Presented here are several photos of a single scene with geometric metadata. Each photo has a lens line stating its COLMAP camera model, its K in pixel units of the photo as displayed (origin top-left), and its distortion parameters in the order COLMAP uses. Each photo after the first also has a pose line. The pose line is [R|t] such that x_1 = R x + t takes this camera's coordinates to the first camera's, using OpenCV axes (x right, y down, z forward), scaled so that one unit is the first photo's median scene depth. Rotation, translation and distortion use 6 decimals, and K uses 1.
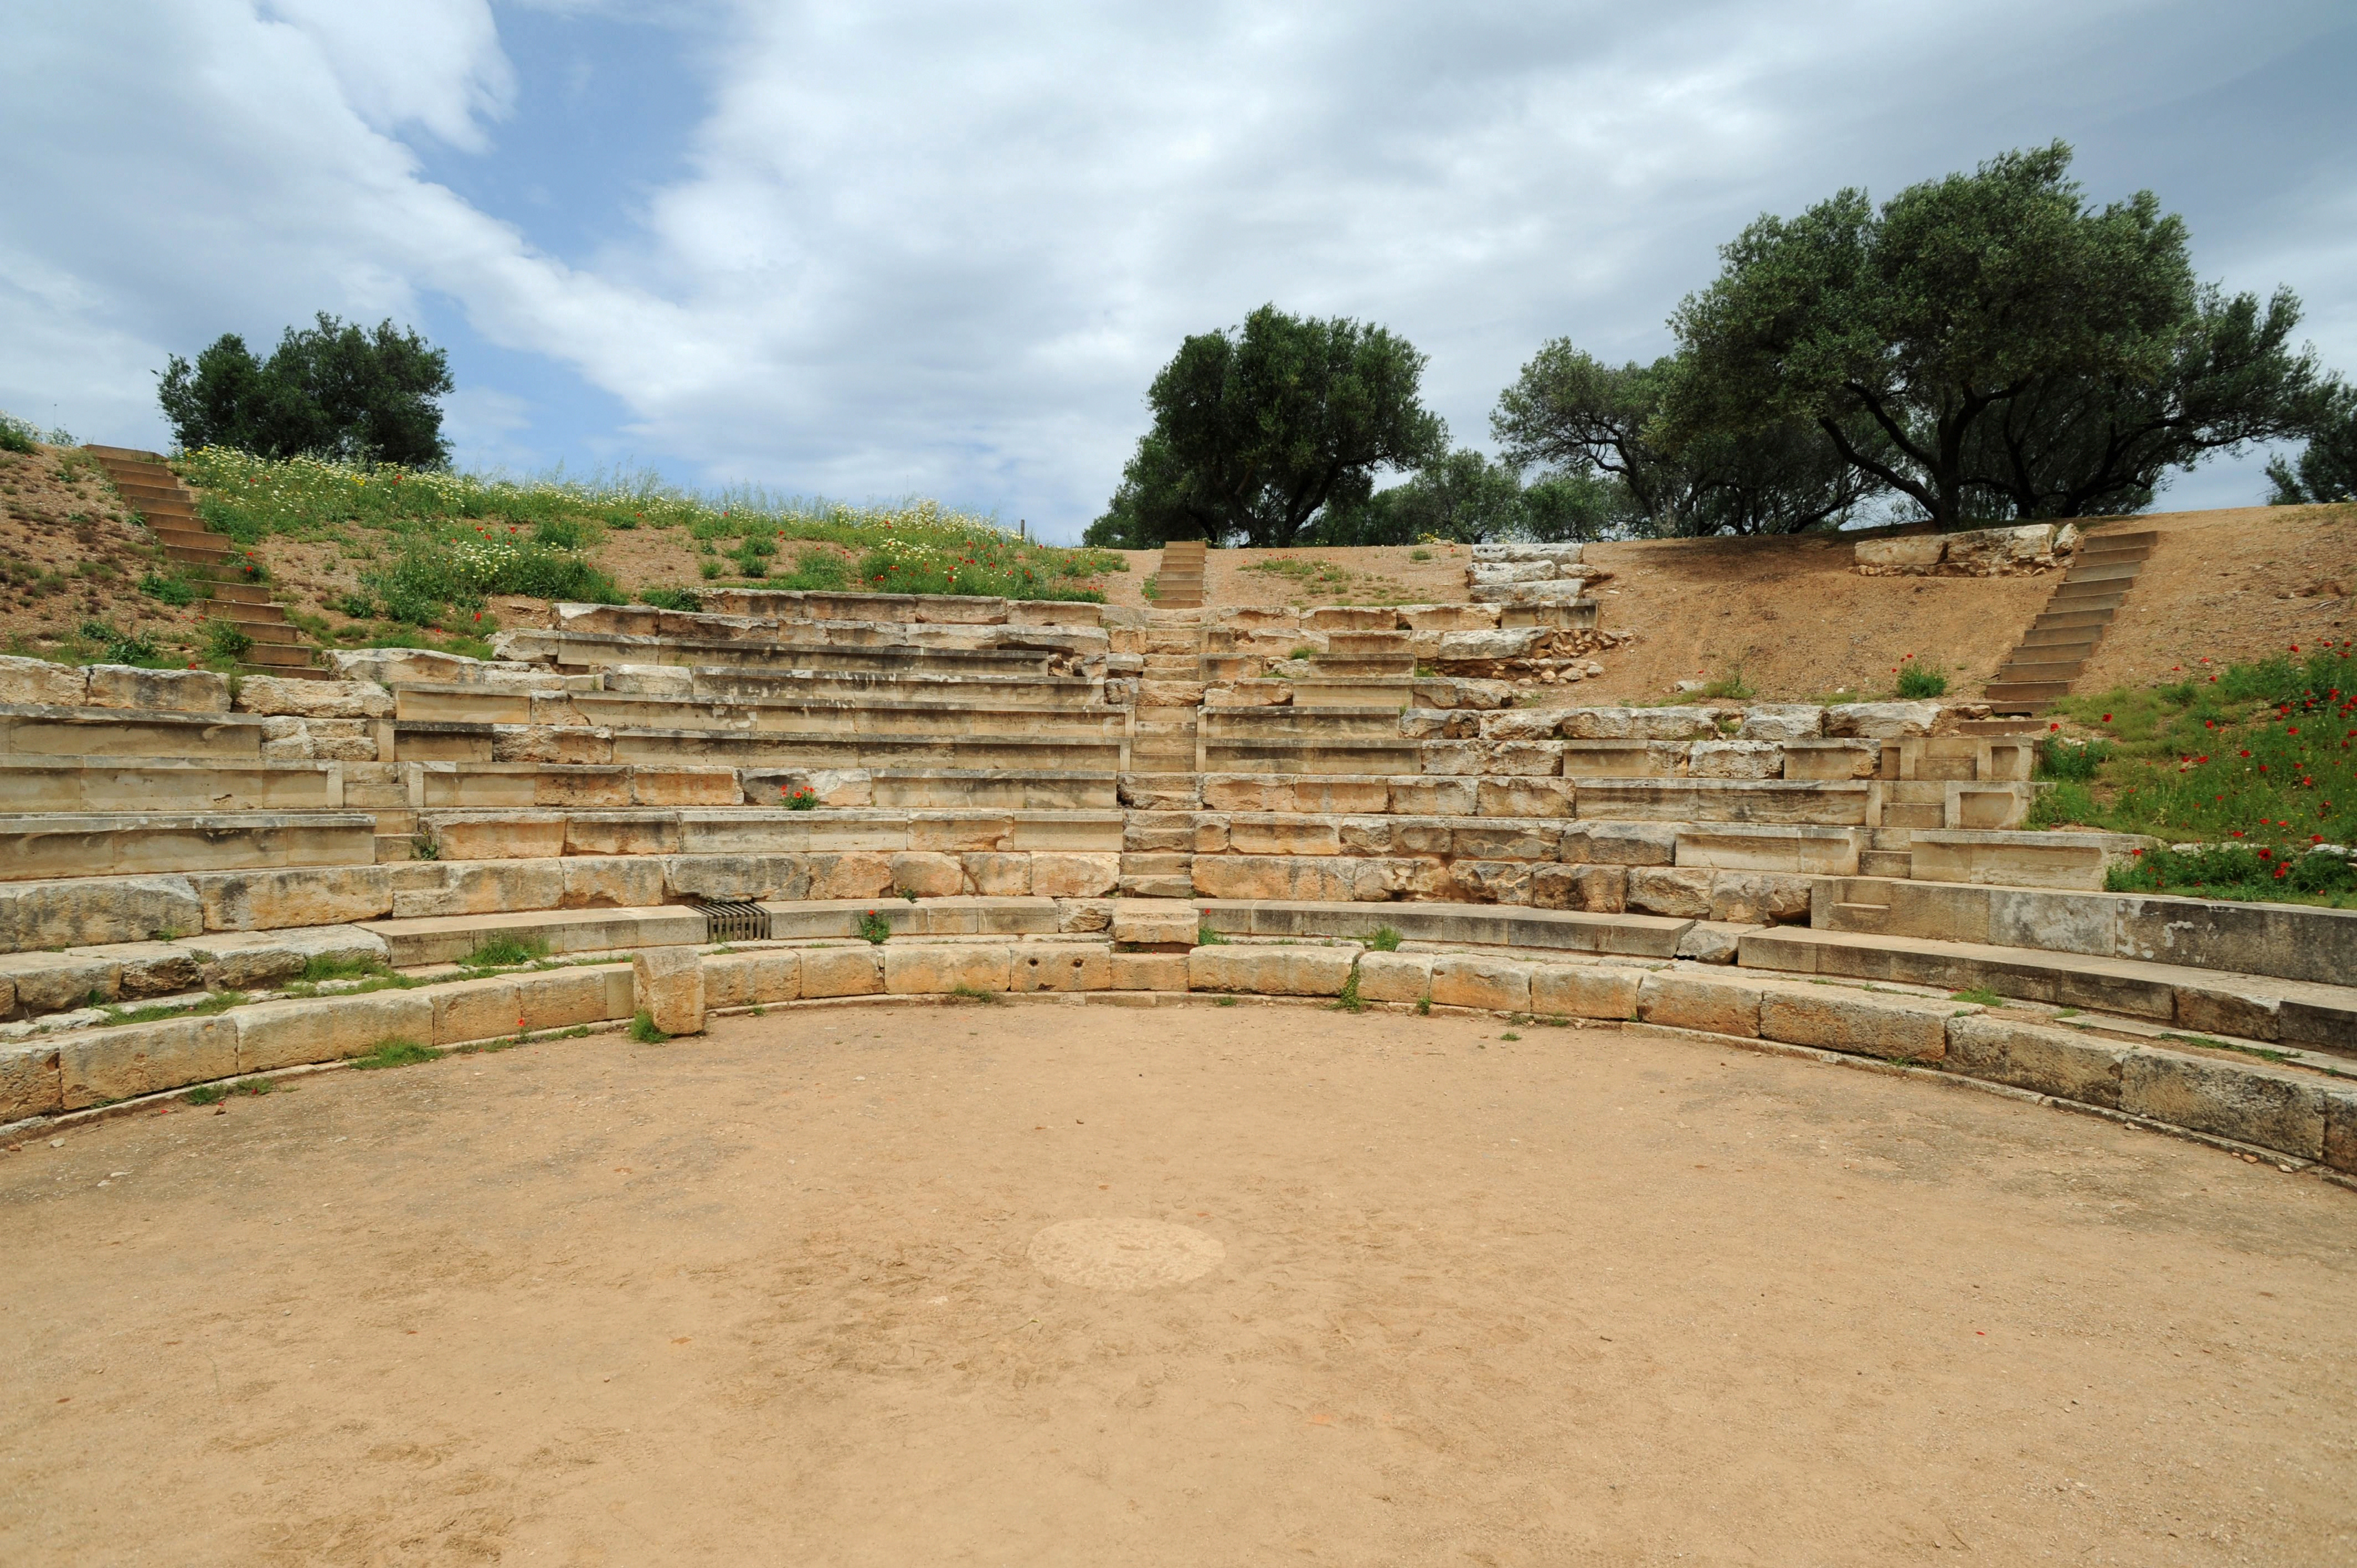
lens RADIAL K [[1336.8, 0, 1178.5], [0, 1336.8, 784.0], [0, 0, 1]] dist [-0.098086, 0.068980]
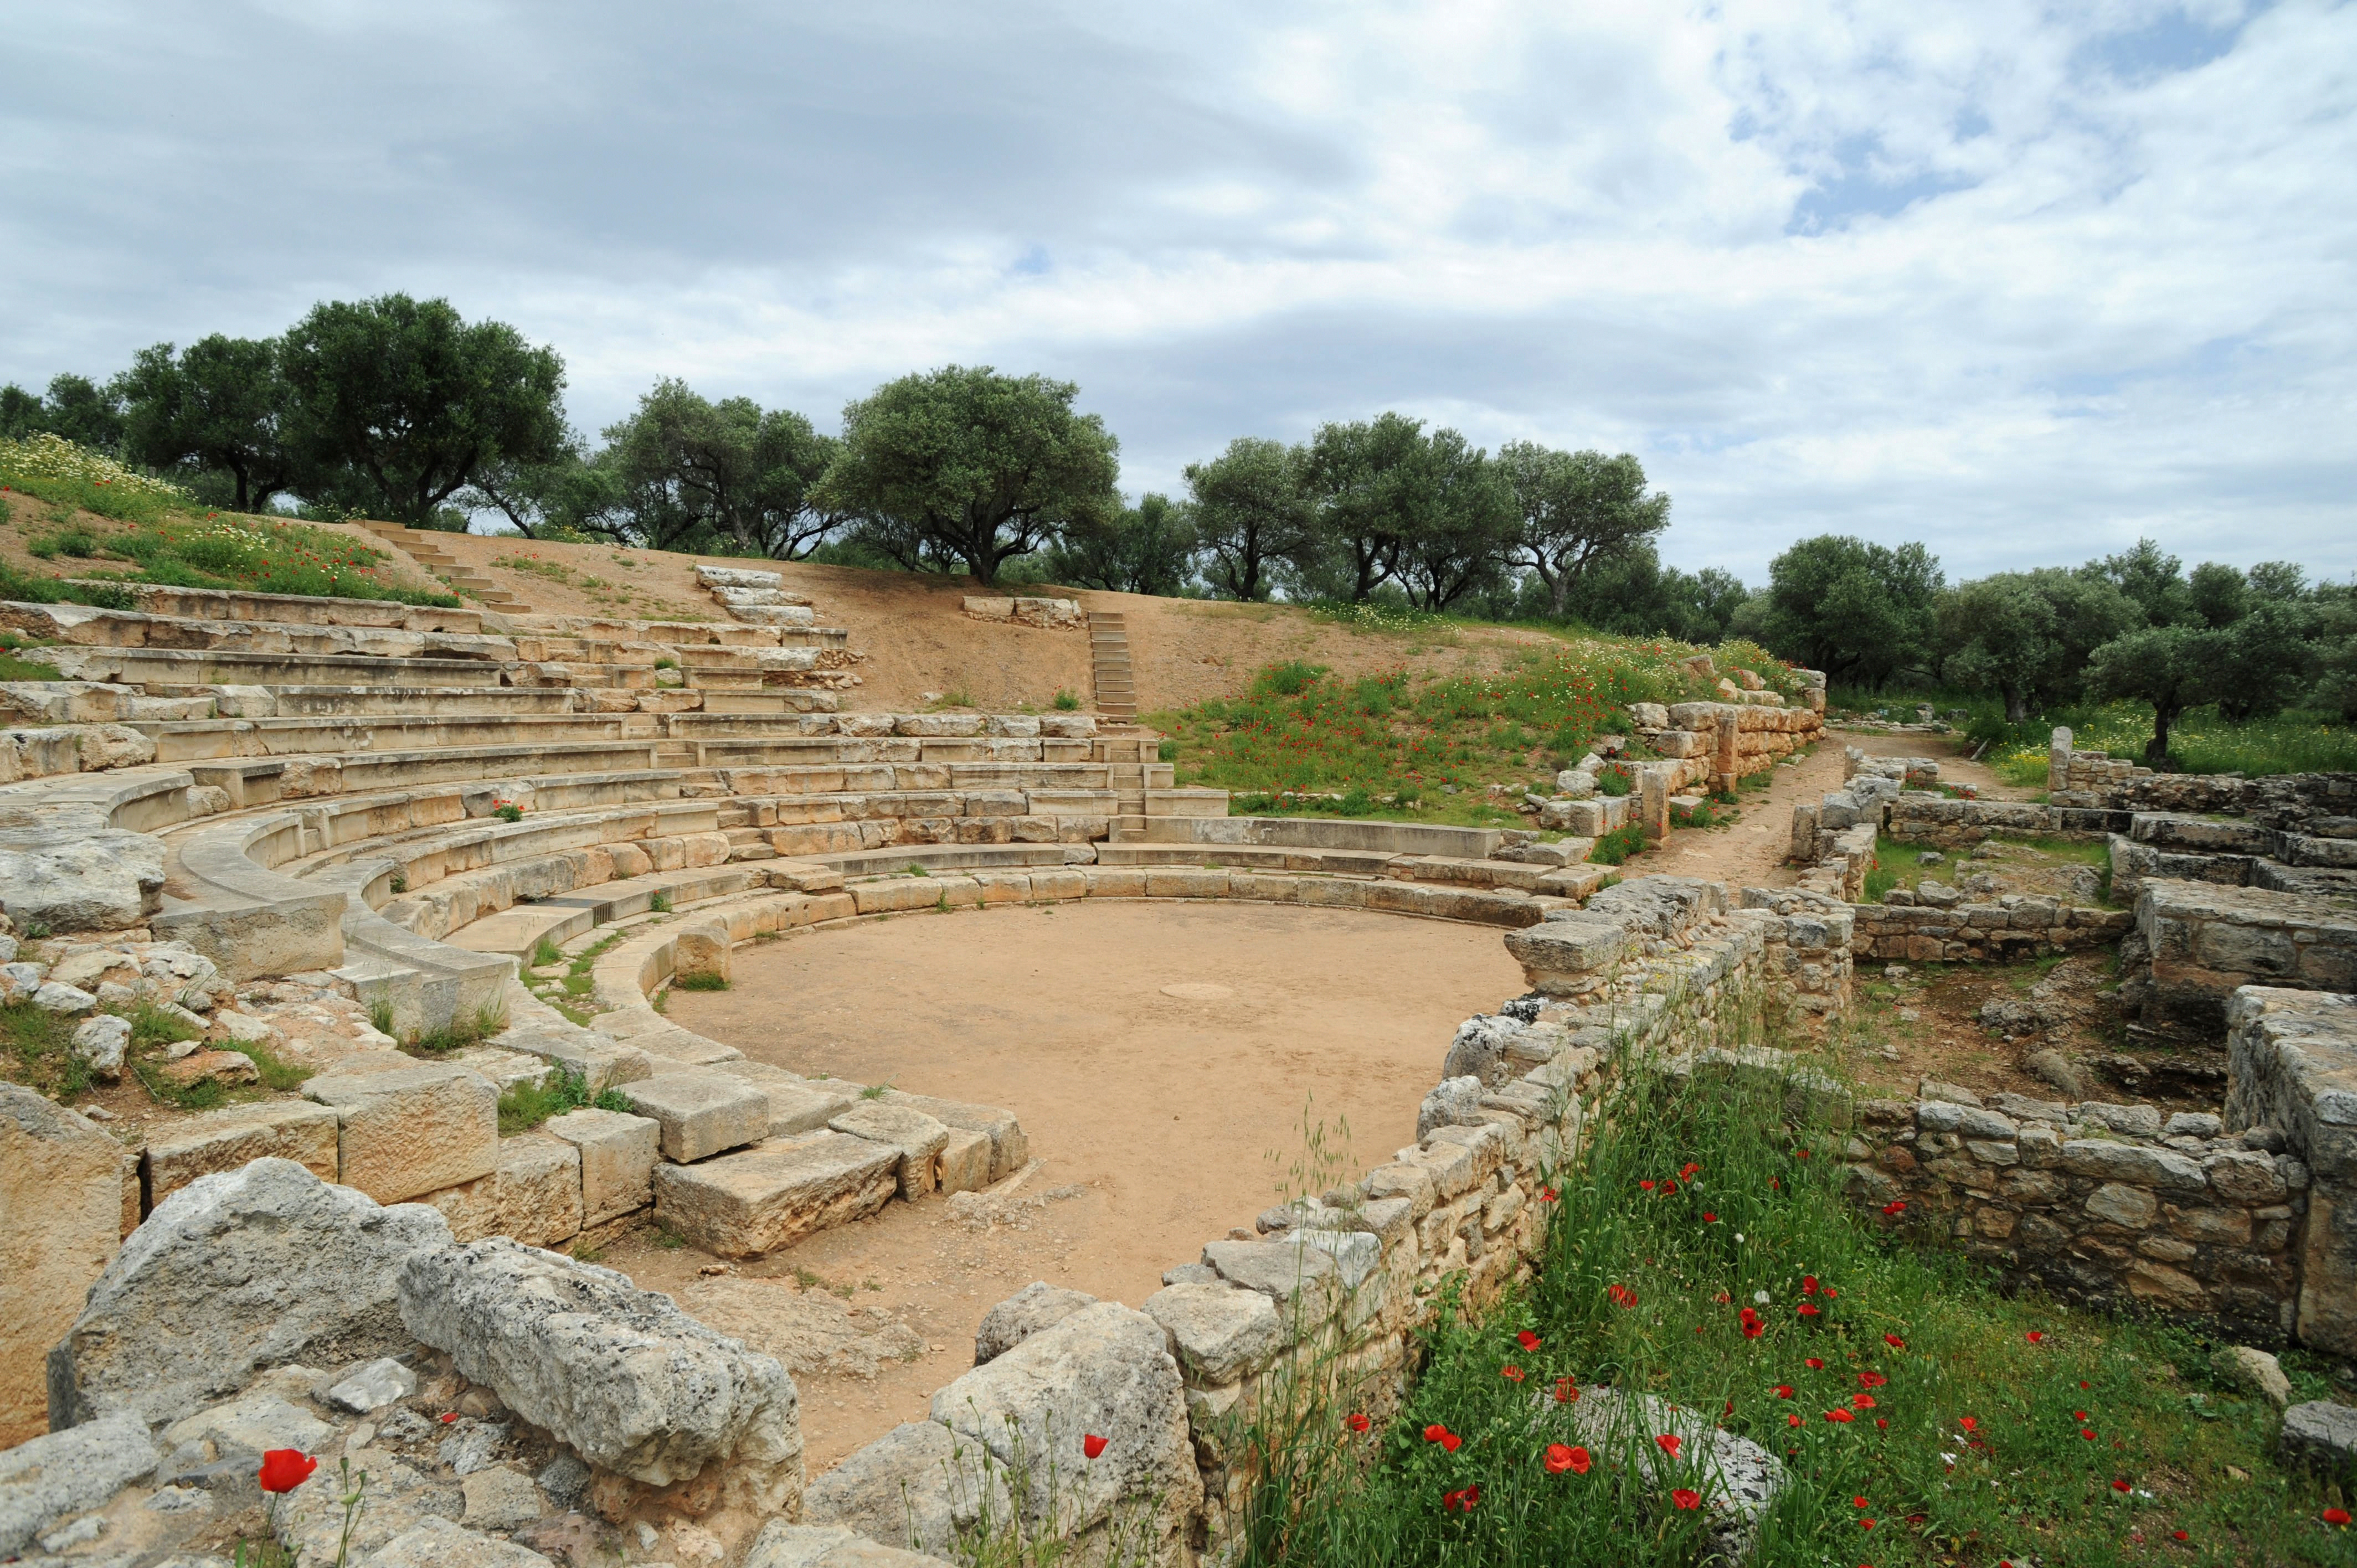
lens RADIAL K [[1336.8, 0, 1178.5], [0, 1336.8, 784.0], [0, 0, 1]] dist [-0.098086, 0.068980]
pose [[0.561274, -0.055903, 0.825740, -0.869773], [-0.009297, 0.997227, 0.073831, -0.100133], [-0.827578, -0.049116, 0.559198, -0.171534]]
